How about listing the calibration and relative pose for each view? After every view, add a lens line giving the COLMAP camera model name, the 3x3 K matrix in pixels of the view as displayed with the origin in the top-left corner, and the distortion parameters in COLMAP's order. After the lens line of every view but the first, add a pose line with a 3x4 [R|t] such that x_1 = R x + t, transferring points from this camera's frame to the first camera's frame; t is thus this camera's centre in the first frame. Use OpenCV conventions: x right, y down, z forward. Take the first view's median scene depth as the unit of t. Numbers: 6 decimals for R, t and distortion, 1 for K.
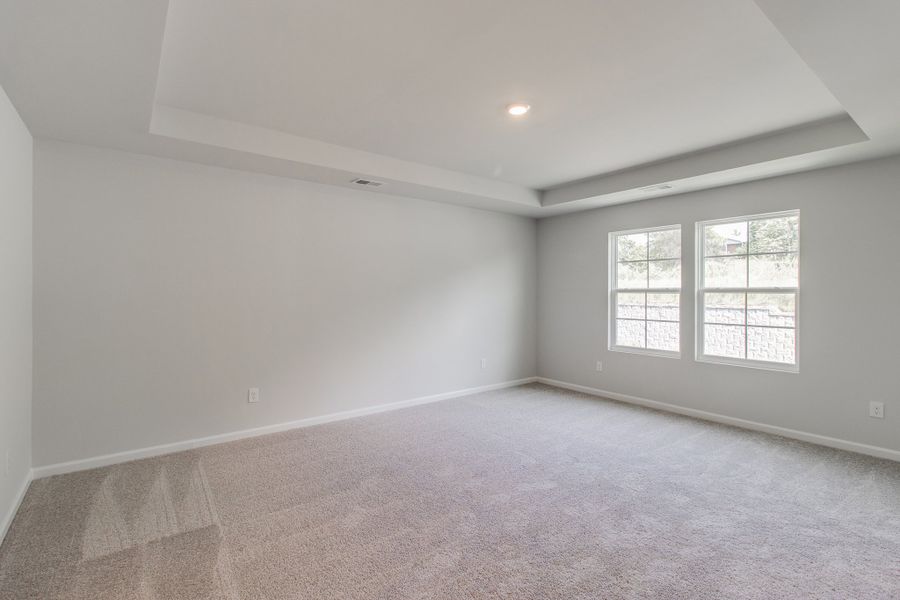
lens RADIAL K [[419.2, 0, 454.7], [0, 419.2, 297.7], [0, 0, 1]] dist [0.009076, 0.002075]
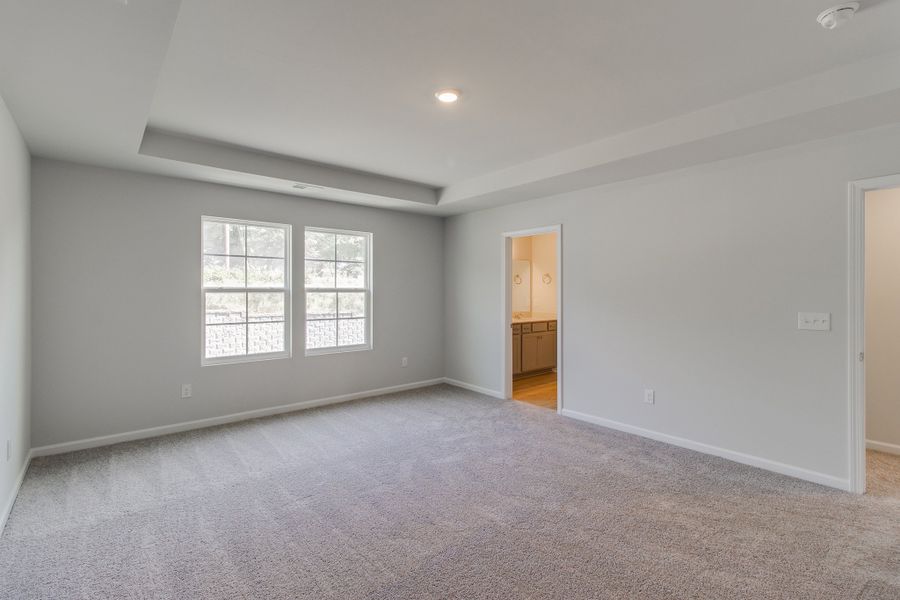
lens RADIAL K [[419.2, 0, 450.1], [0, 419.2, 294.5], [0, 0, 1]] dist [0.009076, 0.002075]
pose [[-0.036180, -0.004453, 0.999335, -0.544709], [0.012369, 0.999911, 0.004903, -0.007123], [-0.999269, 0.012538, -0.036122, 0.718125]]
